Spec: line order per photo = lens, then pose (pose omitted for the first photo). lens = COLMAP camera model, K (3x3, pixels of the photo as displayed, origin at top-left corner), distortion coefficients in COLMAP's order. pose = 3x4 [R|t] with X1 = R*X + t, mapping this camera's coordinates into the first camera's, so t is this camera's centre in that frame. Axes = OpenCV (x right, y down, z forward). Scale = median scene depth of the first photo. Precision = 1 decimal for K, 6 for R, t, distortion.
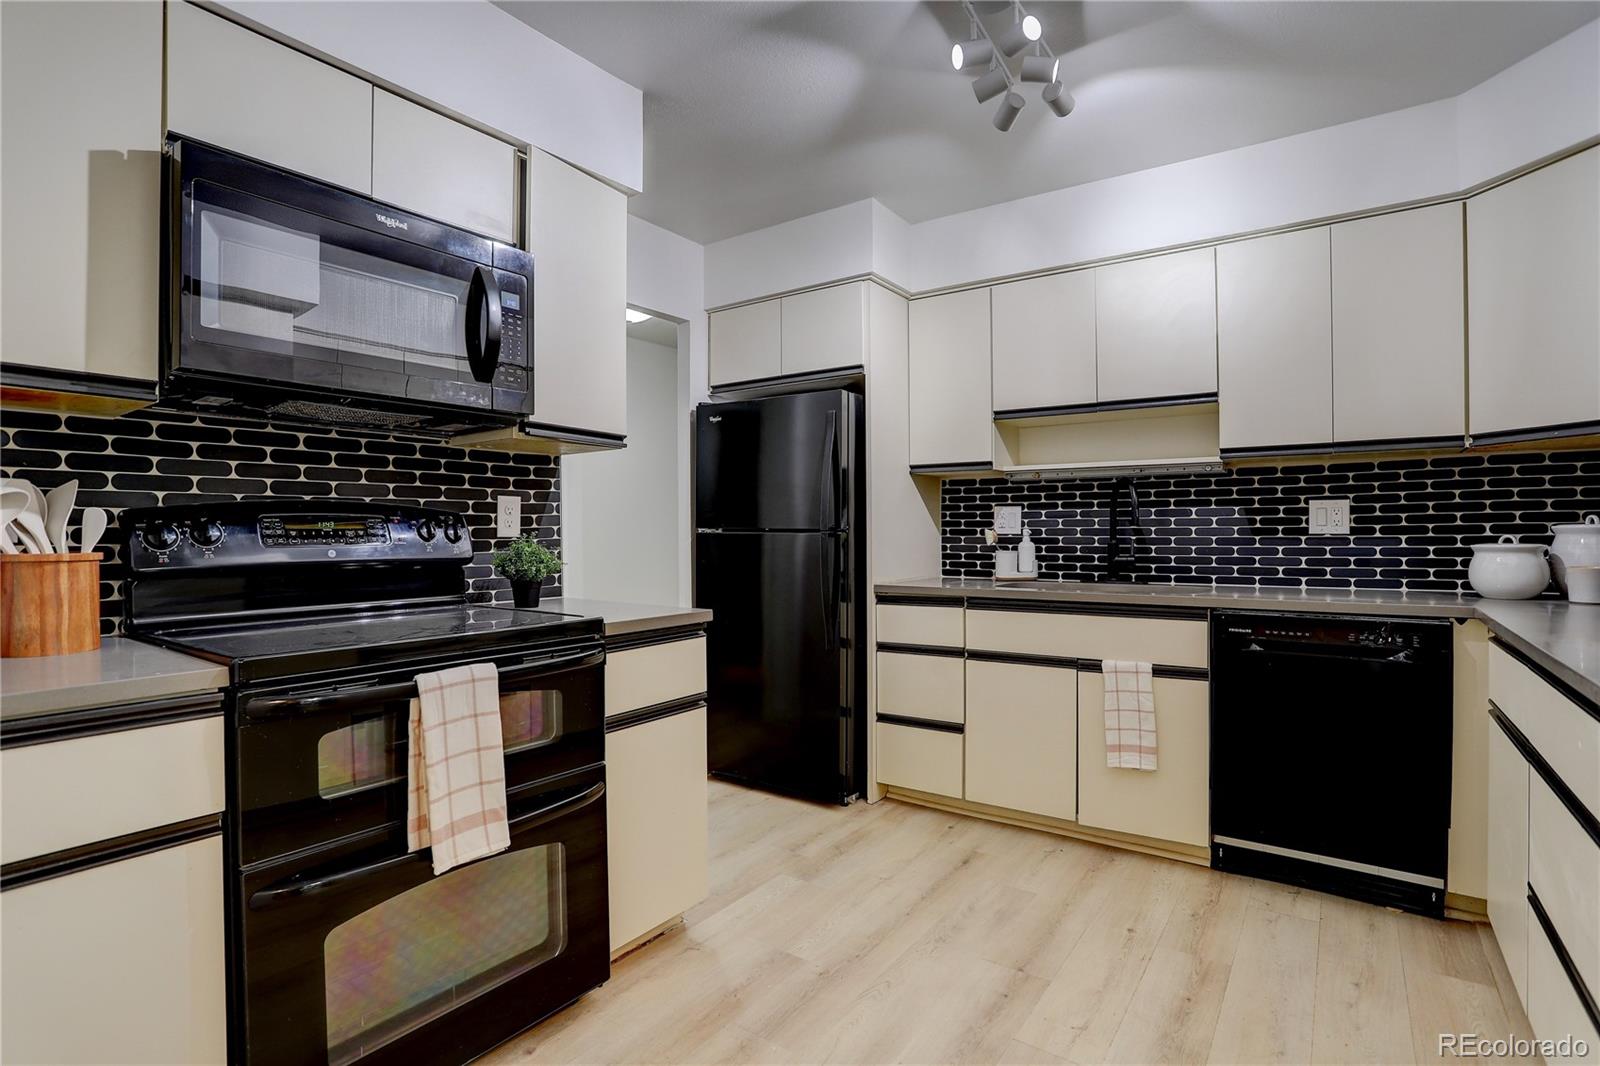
lens RADIAL K [[786.0, 0, 789.0], [0, 786.0, 530.3], [0, 0, 1]] dist [-0.071950, 0.031830]
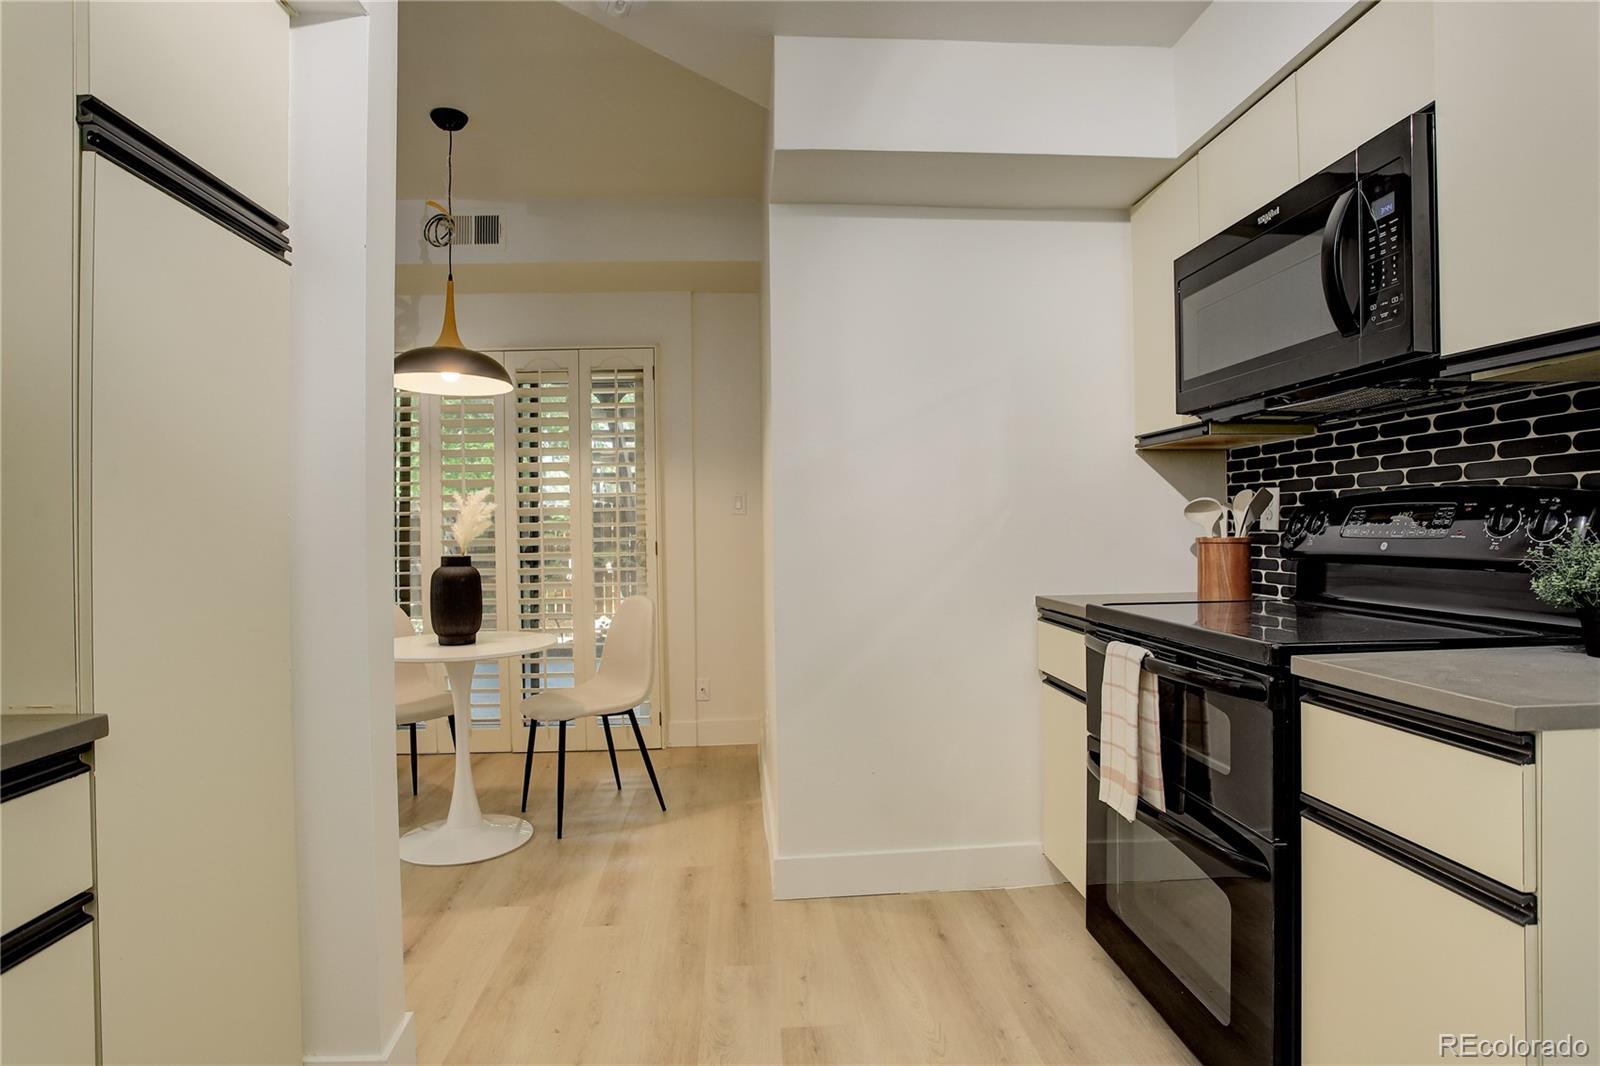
lens RADIAL K [[786.0, 0, 789.0], [0, 786.0, 530.3], [0, 0, 1]] dist [-0.071950, 0.031830]
pose [[-0.766993, 0.017850, -0.641407, 0.556371], [0.020047, 0.999792, 0.003851, -0.007494], [0.641342, -0.009905, -0.767191, 1.243125]]
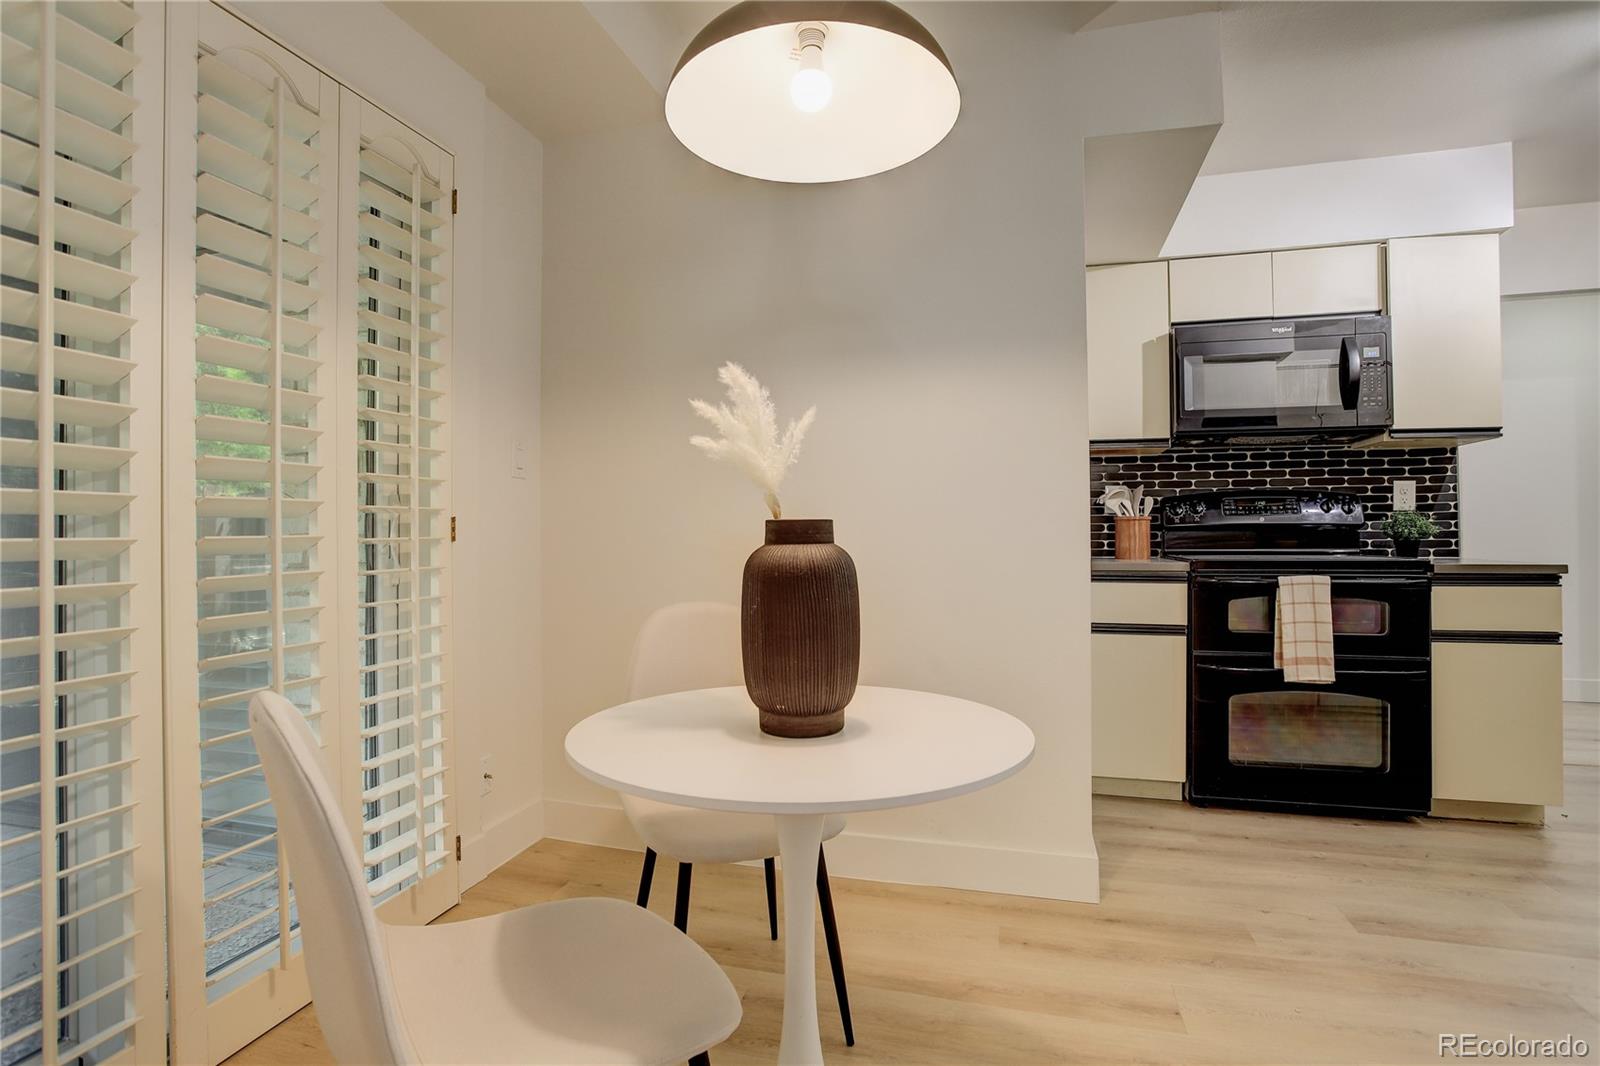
lens RADIAL K [[786.0, 0, 789.0], [0, 786.0, 530.3], [0, 0, 1]] dist [-0.071950, 0.031830]
pose [[0.338433, 0.001351, -0.940990, 0.688523], [0.004225, 0.999987, 0.002956, 0.045090], [0.940981, -0.004976, 0.338423, -0.609012]]
